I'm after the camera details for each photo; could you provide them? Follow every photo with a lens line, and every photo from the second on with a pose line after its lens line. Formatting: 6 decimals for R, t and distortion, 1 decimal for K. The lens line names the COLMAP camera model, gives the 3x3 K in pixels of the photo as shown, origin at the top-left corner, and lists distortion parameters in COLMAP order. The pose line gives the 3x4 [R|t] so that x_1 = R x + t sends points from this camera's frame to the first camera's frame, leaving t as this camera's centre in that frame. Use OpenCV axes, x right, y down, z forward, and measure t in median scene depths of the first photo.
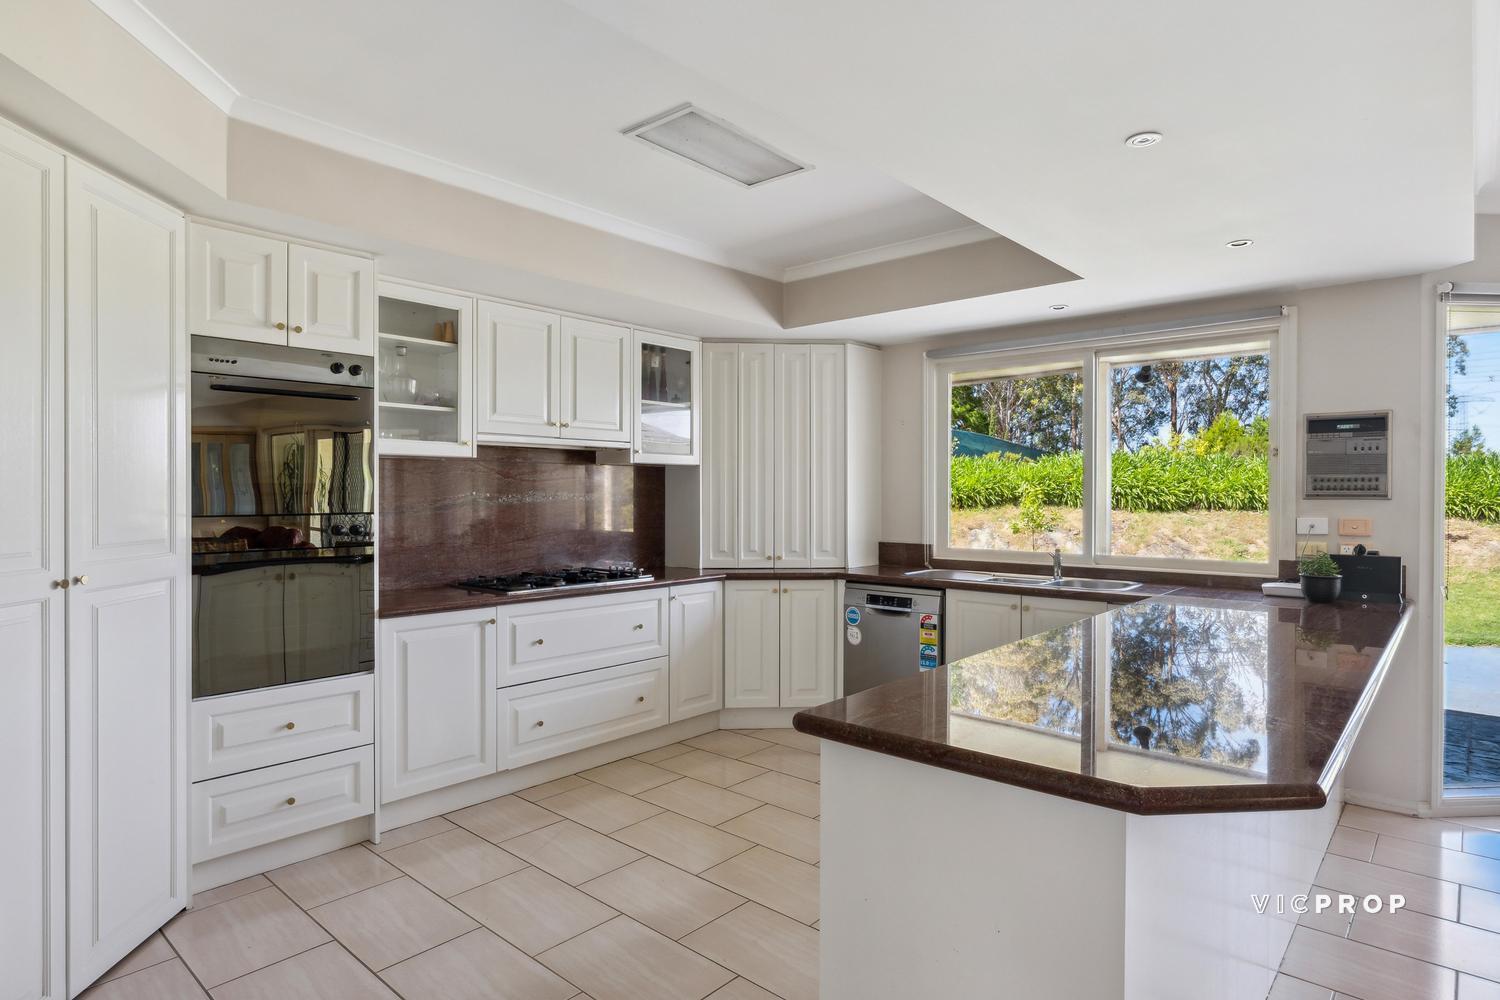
lens RADIAL K [[820.5, 0, 750.0], [0, 820.5, 500.0], [0, 0, 1]] dist [-0.005611, 0.000363]
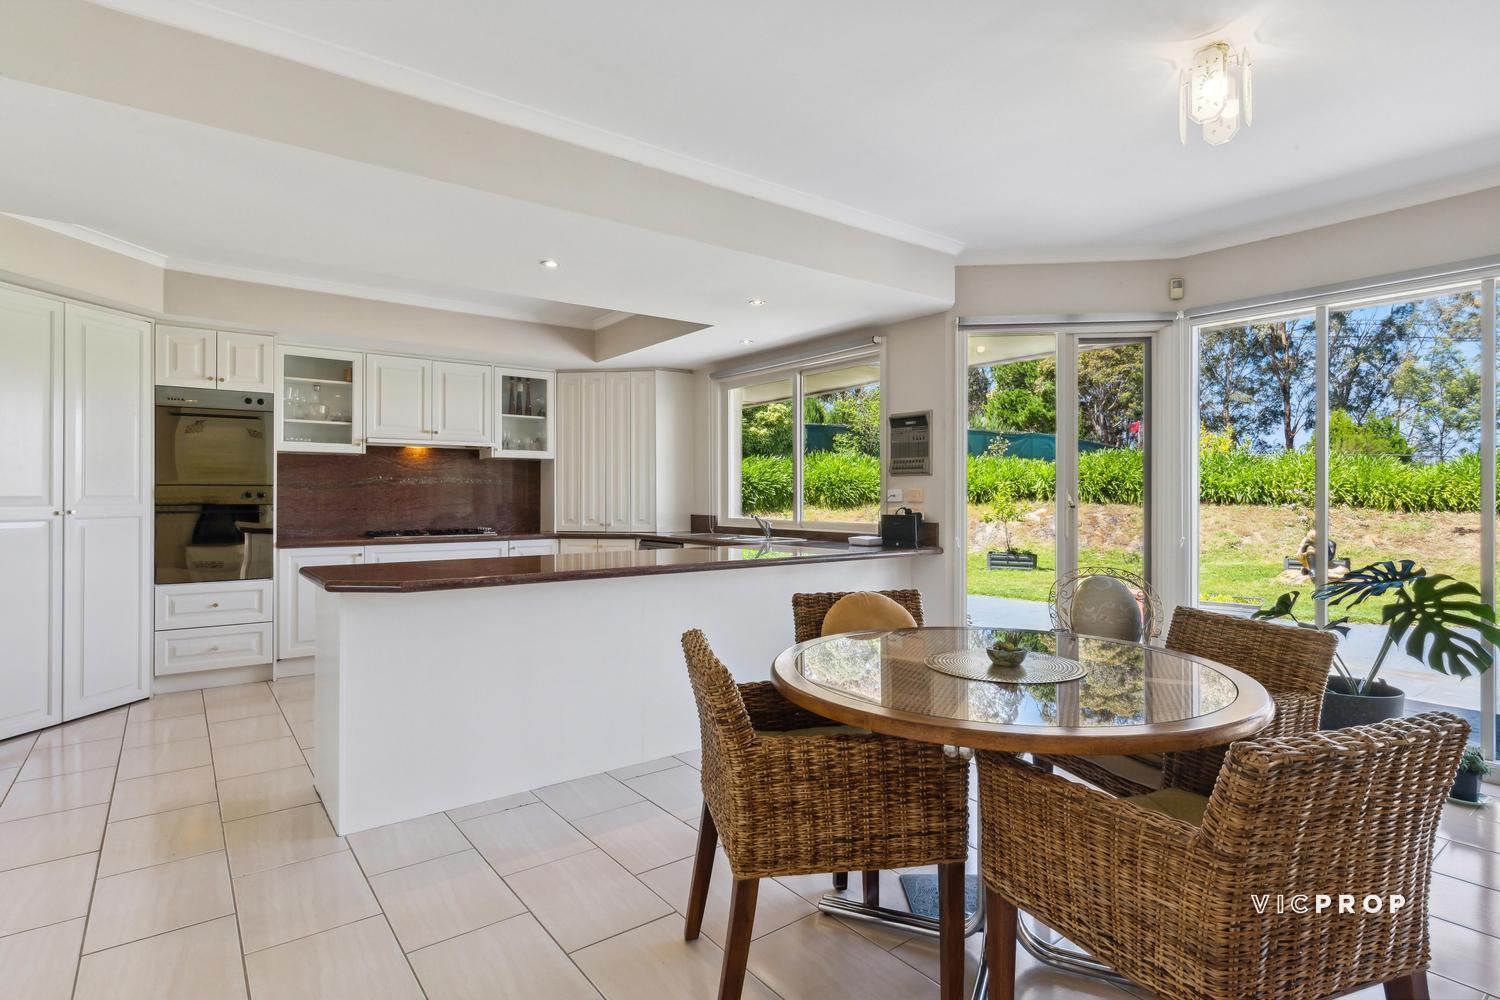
lens RADIAL K [[757.4, 0, 750.0], [0, 757.4, 500.0], [0, 0, 1]] dist [0.002328, -0.000398]
pose [[0.981731, -0.000175, -0.190274, 0.659345], [-0.000426, 0.999995, -0.003114, 0.041043], [0.190273, 0.003138, 0.981726, -0.286940]]
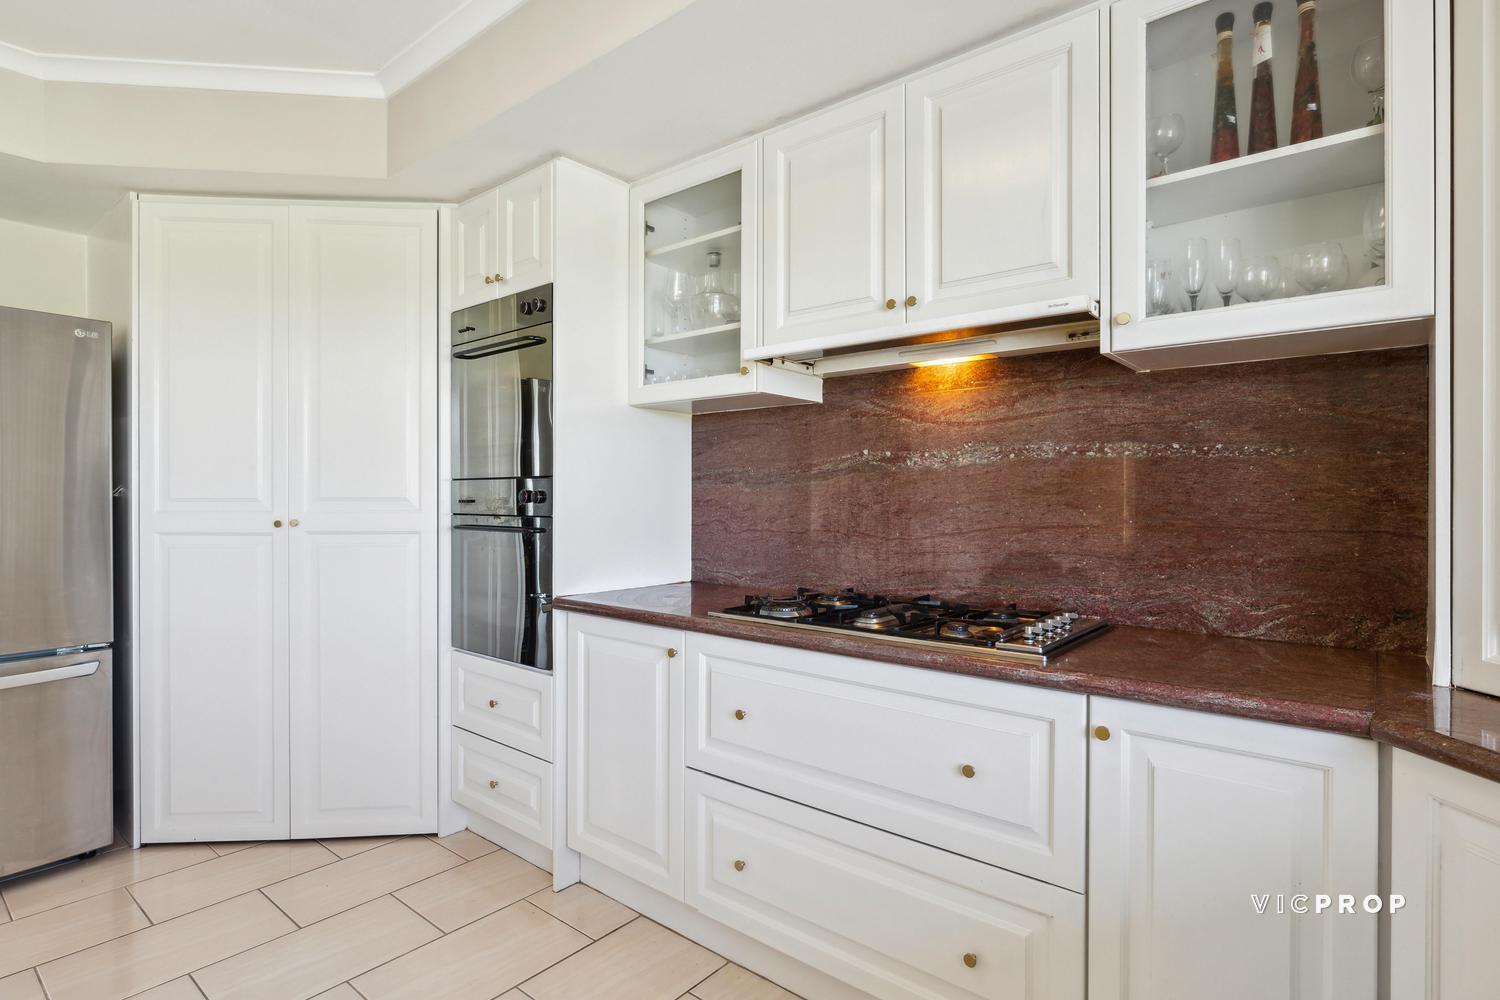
lens RADIAL K [[757.4, 0, 750.0], [0, 757.4, 500.0], [0, 0, 1]] dist [0.002328, -0.000398]
pose [[0.032960, 0.001711, -0.999455, 0.238599], [-0.010686, 0.999942, 0.001359, 0.029087], [0.999400, 0.010635, 0.032976, 0.954867]]
